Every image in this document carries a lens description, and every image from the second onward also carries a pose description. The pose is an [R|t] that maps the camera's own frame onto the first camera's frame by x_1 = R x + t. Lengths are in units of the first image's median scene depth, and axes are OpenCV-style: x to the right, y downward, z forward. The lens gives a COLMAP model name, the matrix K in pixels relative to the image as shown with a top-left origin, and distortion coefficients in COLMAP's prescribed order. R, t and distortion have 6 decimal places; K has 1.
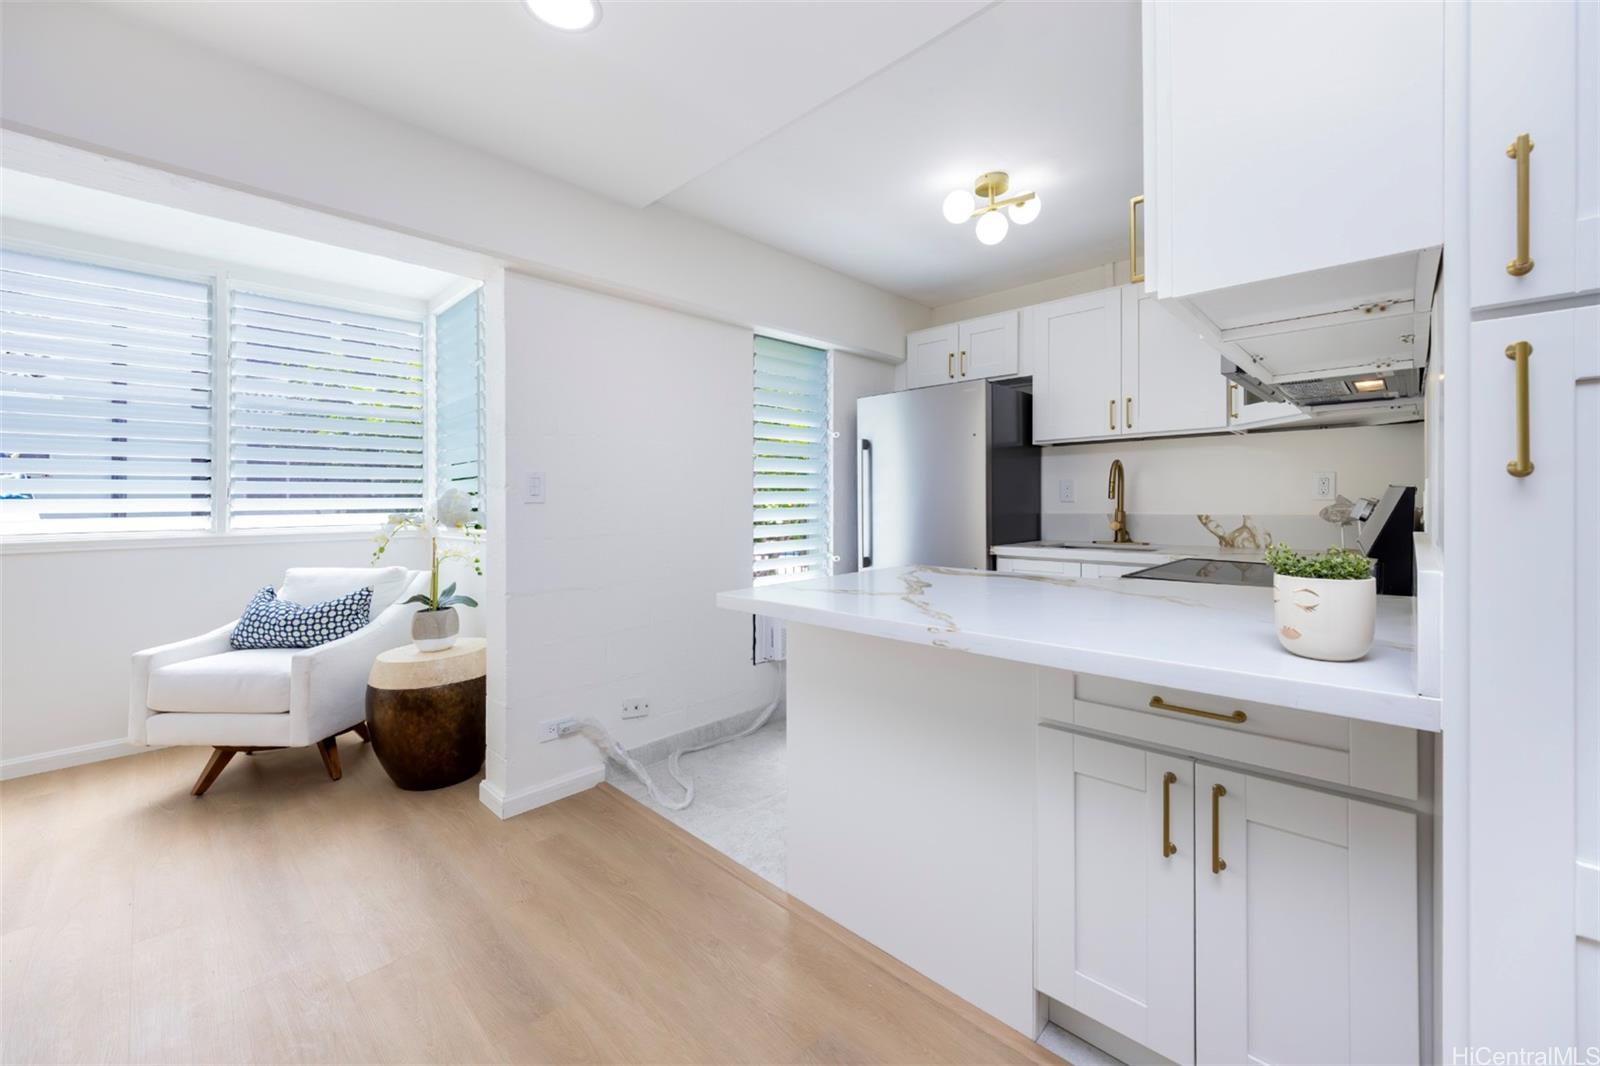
lens RADIAL K [[631.3, 0, 806.1], [0, 631.3, 503.1], [0, 0, 1]] dist [-0.000107, -0.000410]
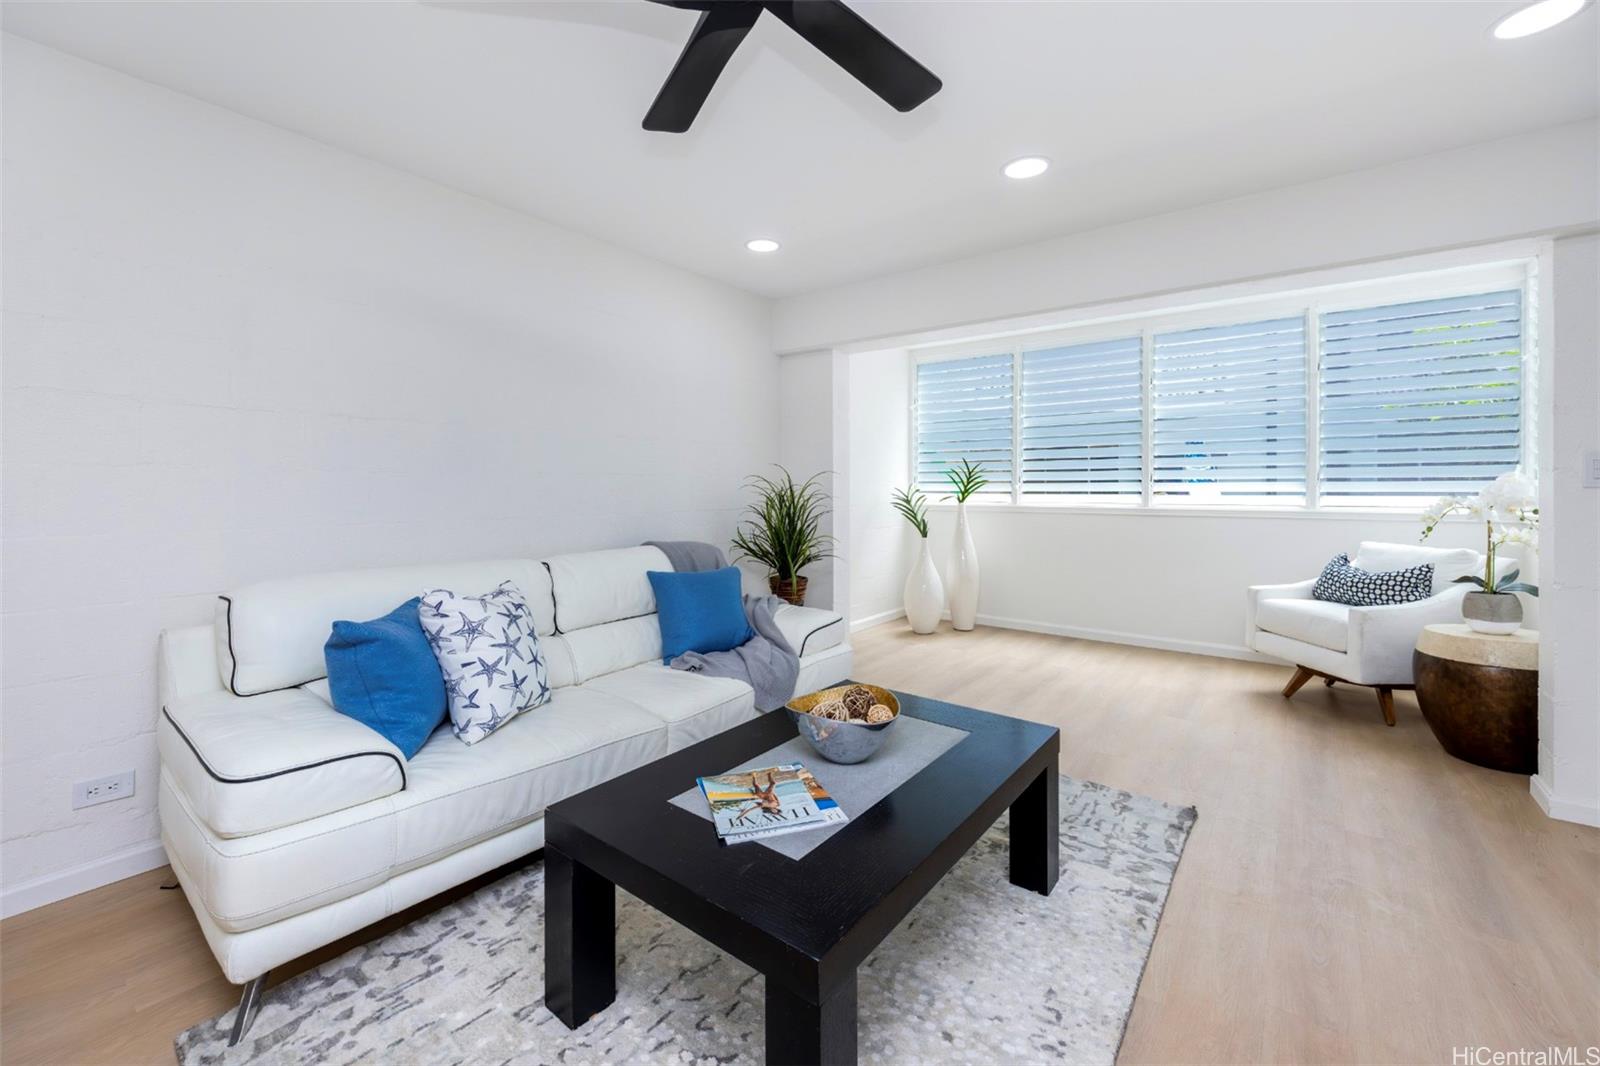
lens RADIAL K [[659.7, 0, 789.9], [0, 659.7, 484.5], [0, 0, 1]] dist [-0.001216, -0.000446]
pose [[0.098451, 0.003198, -0.995137, 0.327859], [-0.002055, 0.999993, 0.003010, -0.004362], [0.995140, 0.001748, 0.098457, -0.202947]]
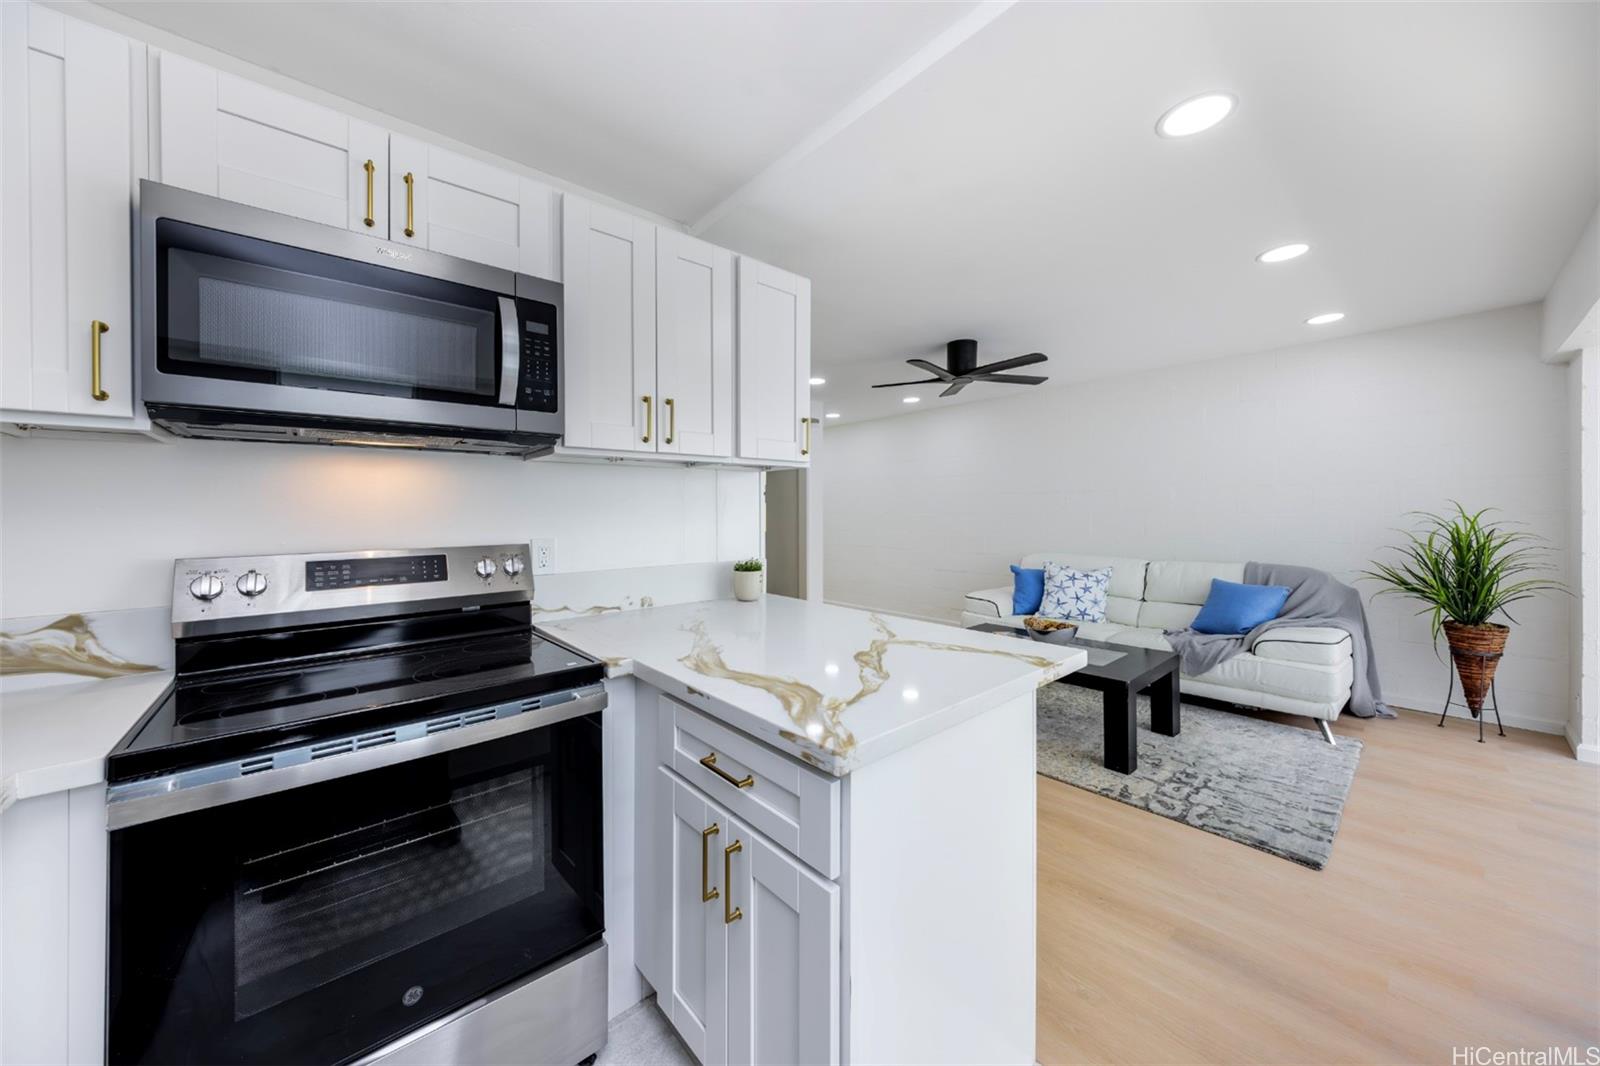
lens RADIAL K [[566.3, 0, 791.8], [0, 566.3, 512.6], [0, 0, 1]] dist [0.000375, 0.000230]
pose [[-0.994490, 0.017770, 0.103312, 0.125683], [0.018728, 0.999790, 0.008305, -0.050379], [-0.103143, 0.010194, -0.994614, 1.155775]]
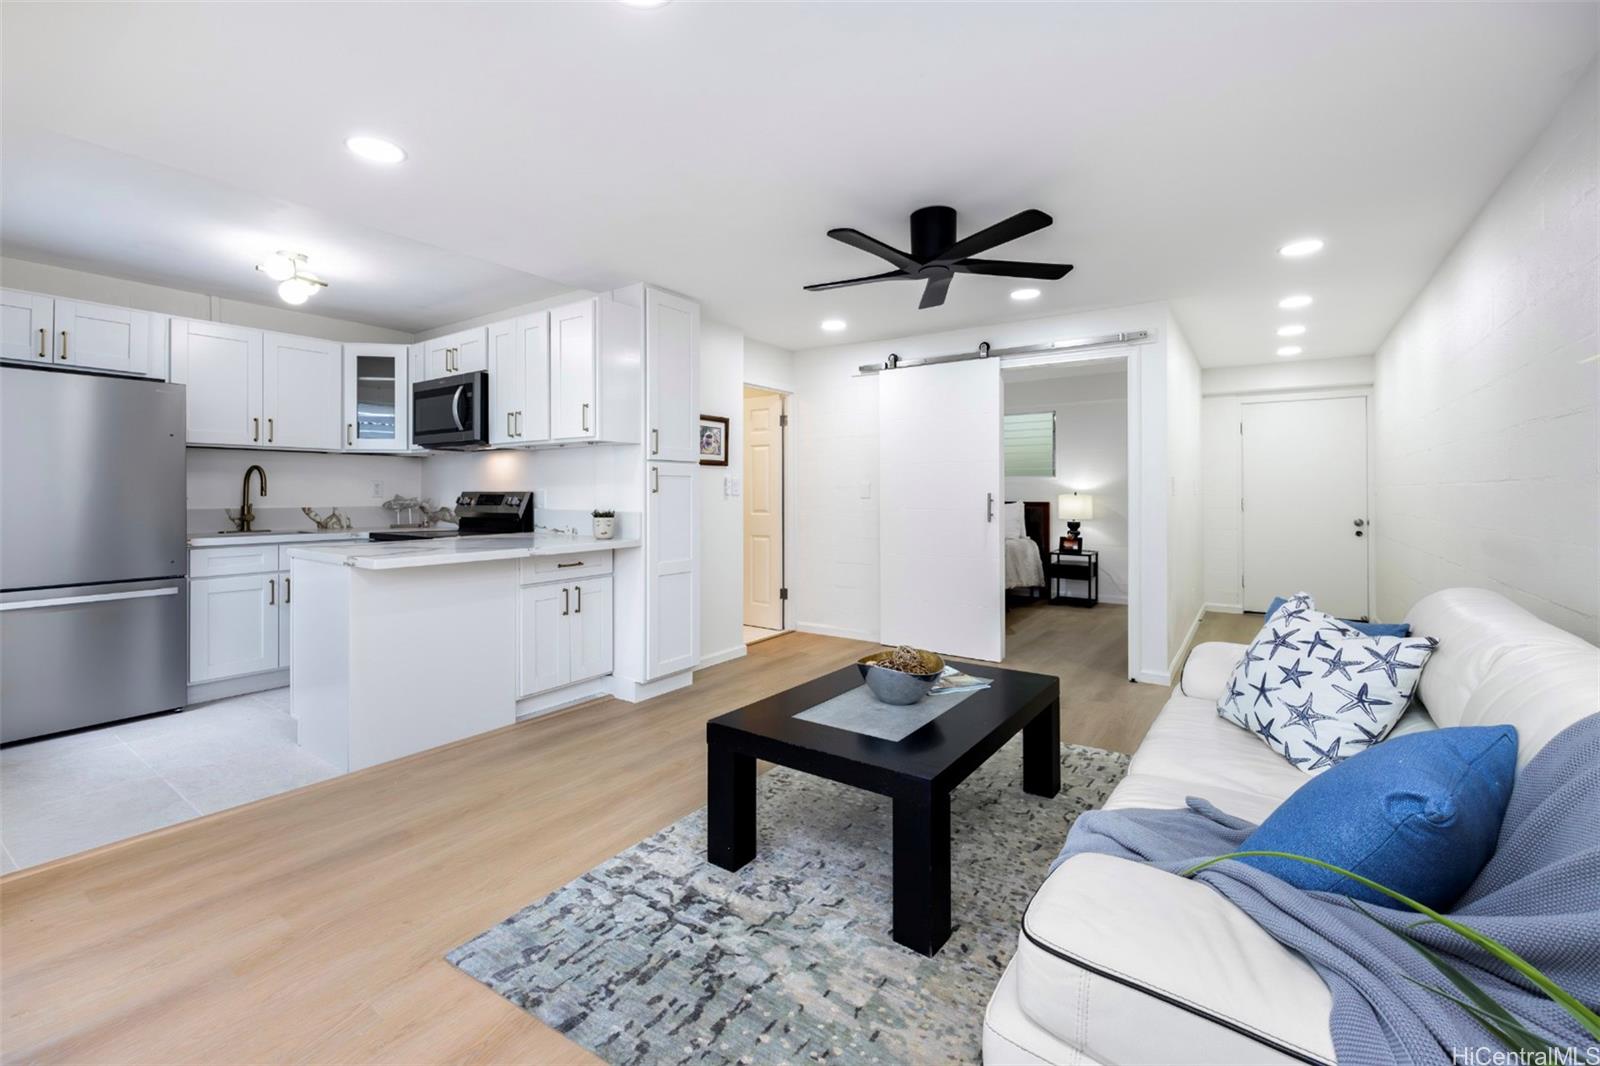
lens RADIAL K [[651.7, 0, 779.3], [0, 651.7, 488.5], [0, 0, 1]] dist [0.002334, -0.000219]
pose [[-0.139306, 0.011175, 0.990186, -1.082961], [0.006852, 0.999923, -0.010321, -0.002073], [-0.990226, 0.005347, -0.139372, 0.168017]]
